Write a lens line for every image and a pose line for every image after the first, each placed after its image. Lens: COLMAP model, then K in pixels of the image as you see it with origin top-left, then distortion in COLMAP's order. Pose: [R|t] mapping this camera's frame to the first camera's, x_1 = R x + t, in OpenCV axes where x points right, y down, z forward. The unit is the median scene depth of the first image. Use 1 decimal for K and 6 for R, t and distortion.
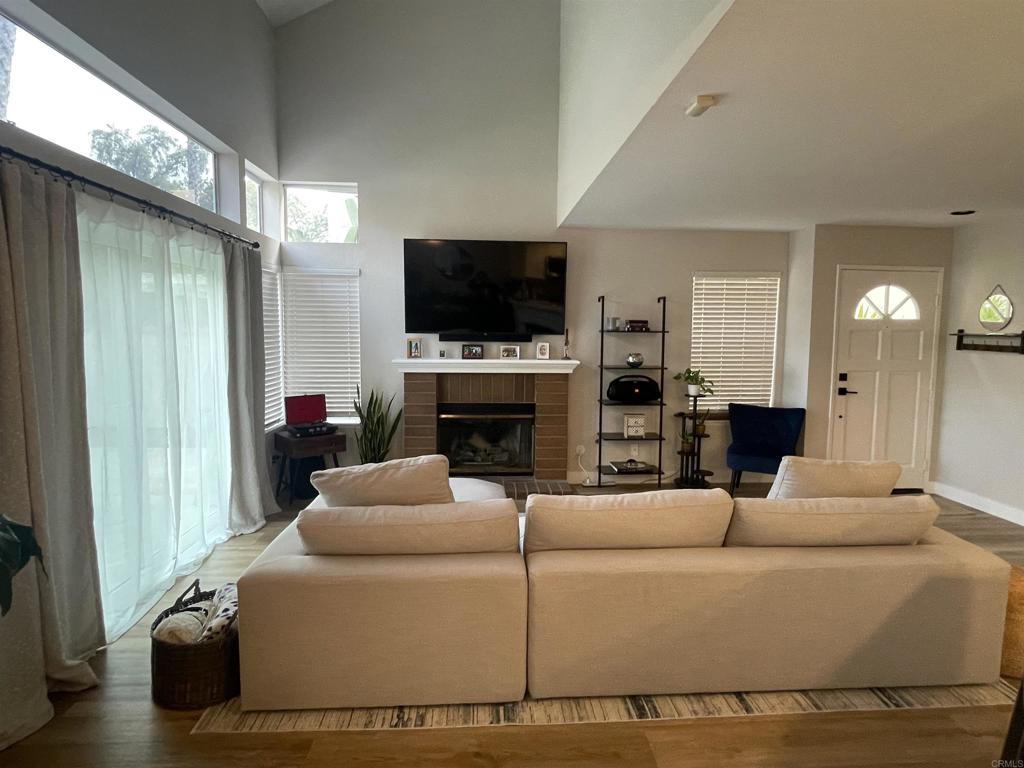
lens RADIAL K [[552.2, 0, 511.5], [0, 552.2, 380.8], [0, 0, 1]] dist [-0.016277, -0.000059]
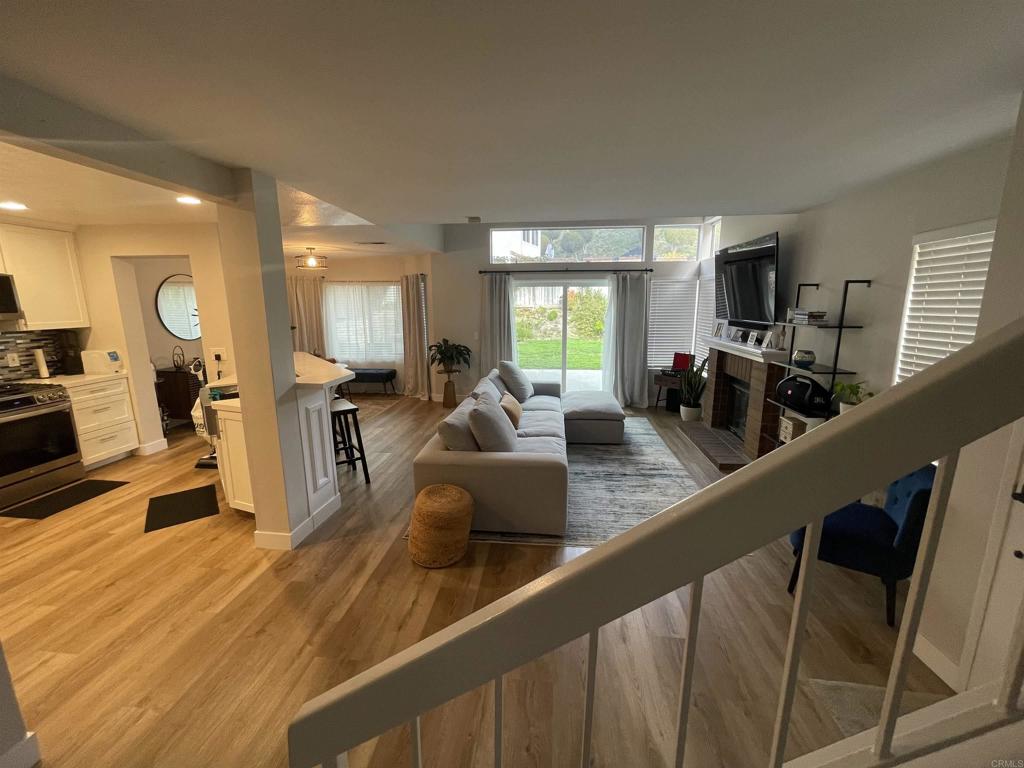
lens RADIAL K [[411.4, 0, 514.2], [0, 411.4, 381.0], [0, 0, 1]] dist [-0.004666, 0.000259]
pose [[-0.150804, 0.177744, -0.972453, 0.924283], [-0.089342, 0.977227, 0.192471, -0.085983], [0.984518, 0.115906, -0.131489, 0.644437]]
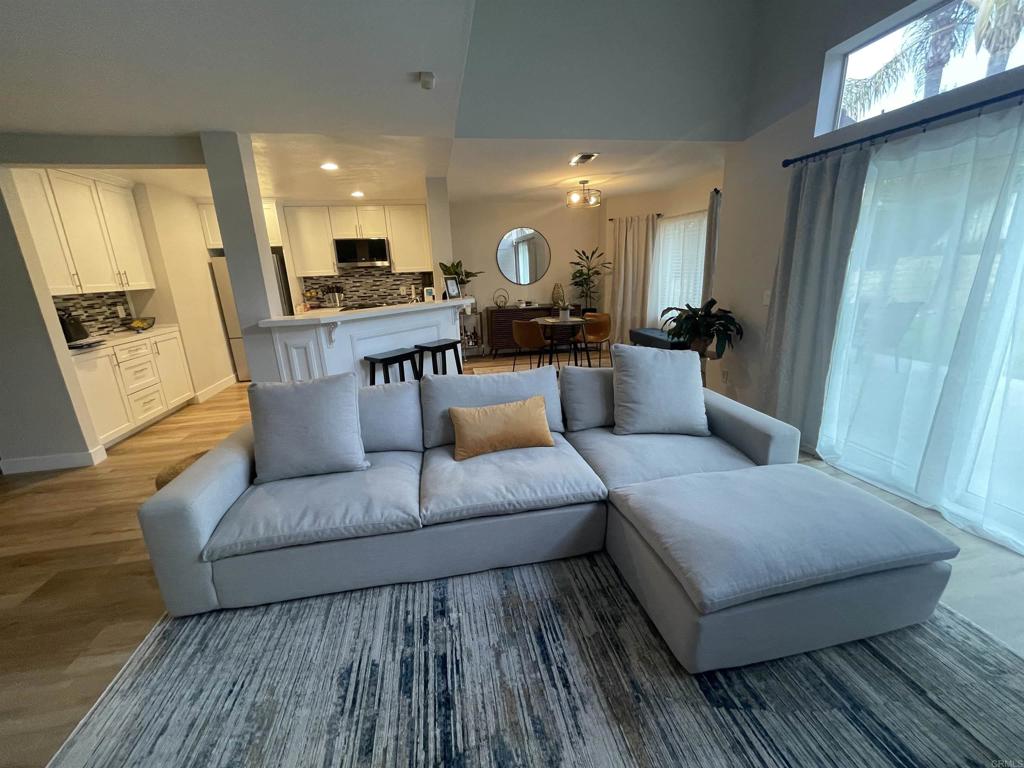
lens RADIAL K [[411.4, 0, 514.5], [0, 411.4, 380.1], [0, 0, 1]] dist [-0.004666, 0.000259]
pose [[-0.990105, 0.061406, -0.126183, 0.138948], [0.013222, 0.935999, 0.351753, -0.079270], [0.139707, 0.346604, -0.927549, 0.955275]]
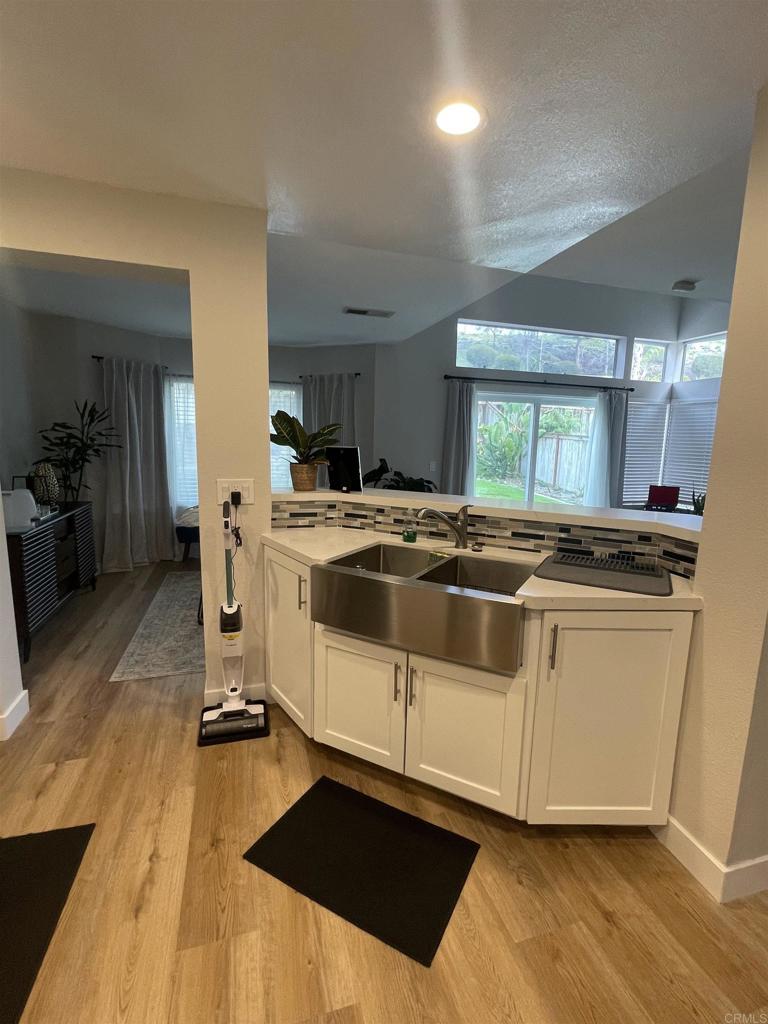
lens RADIAL K [[474.7, 0, 391.5], [0, 474.7, 513.8], [0, 0, 1]] dist [-0.005407, 0.000148]
pose [[0.247152, 0.148408, -0.957544, 0.667248], [-0.112524, 0.985912, 0.123761, 0.023669], [0.962421, 0.077159, 0.260369, -0.039027]]
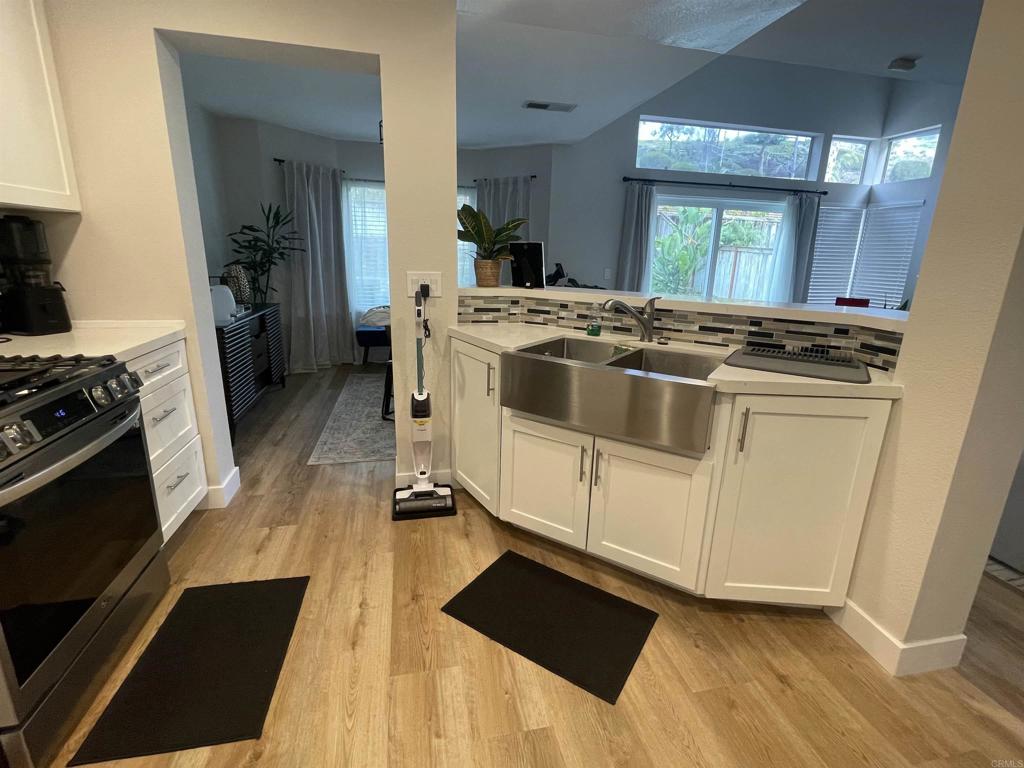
lens RADIAL K [[474.7, 0, 517.2], [0, 474.7, 379.9], [0, 0, 1]] dist [-0.005407, 0.000148]
pose [[0.167237, 0.248867, -0.953990, 0.676141], [-0.117227, 0.965772, 0.231390, 0.047743], [0.978923, 0.073137, 0.190687, -0.058747]]
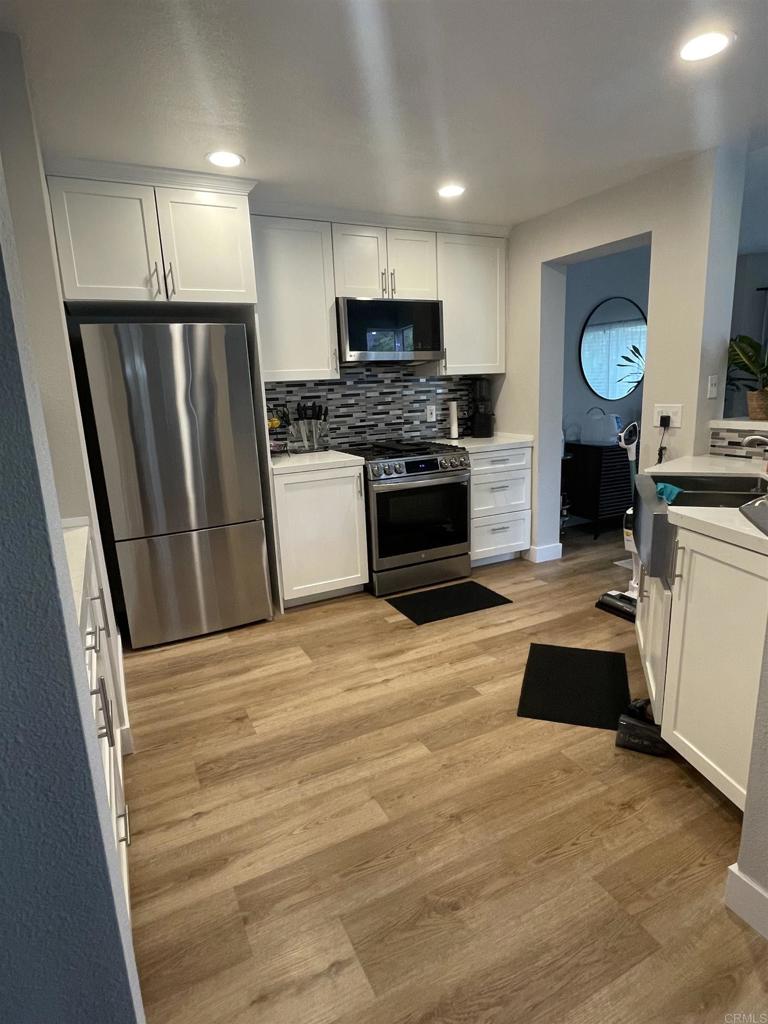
lens RADIAL K [[562.7, 0, 388.5], [0, 562.7, 511.8], [0, 0, 1]] dist [-0.000299, 0.000866]
pose [[-0.913963, 0.114400, -0.389339, 0.724338], [-0.007962, 0.954199, 0.299065, -0.006072], [0.405720, 0.276435, -0.871192, 0.378211]]
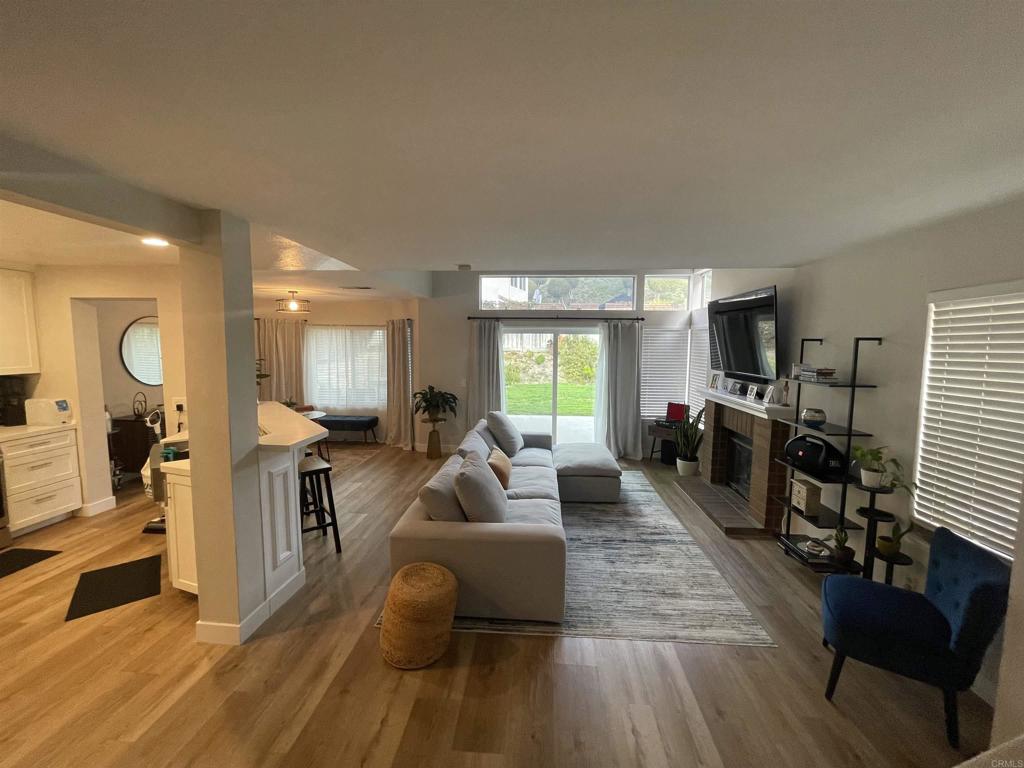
lens RADIAL K [[411.4, 0, 513.8], [0, 411.4, 381.0], [0, 0, 1]] dist [-0.004666, 0.000259]
pose [[-0.119504, 0.079027, -0.989684, 0.870920], [-0.102012, 0.990574, 0.091416, -0.100653], [0.987579, 0.111884, -0.110316, 0.627227]]
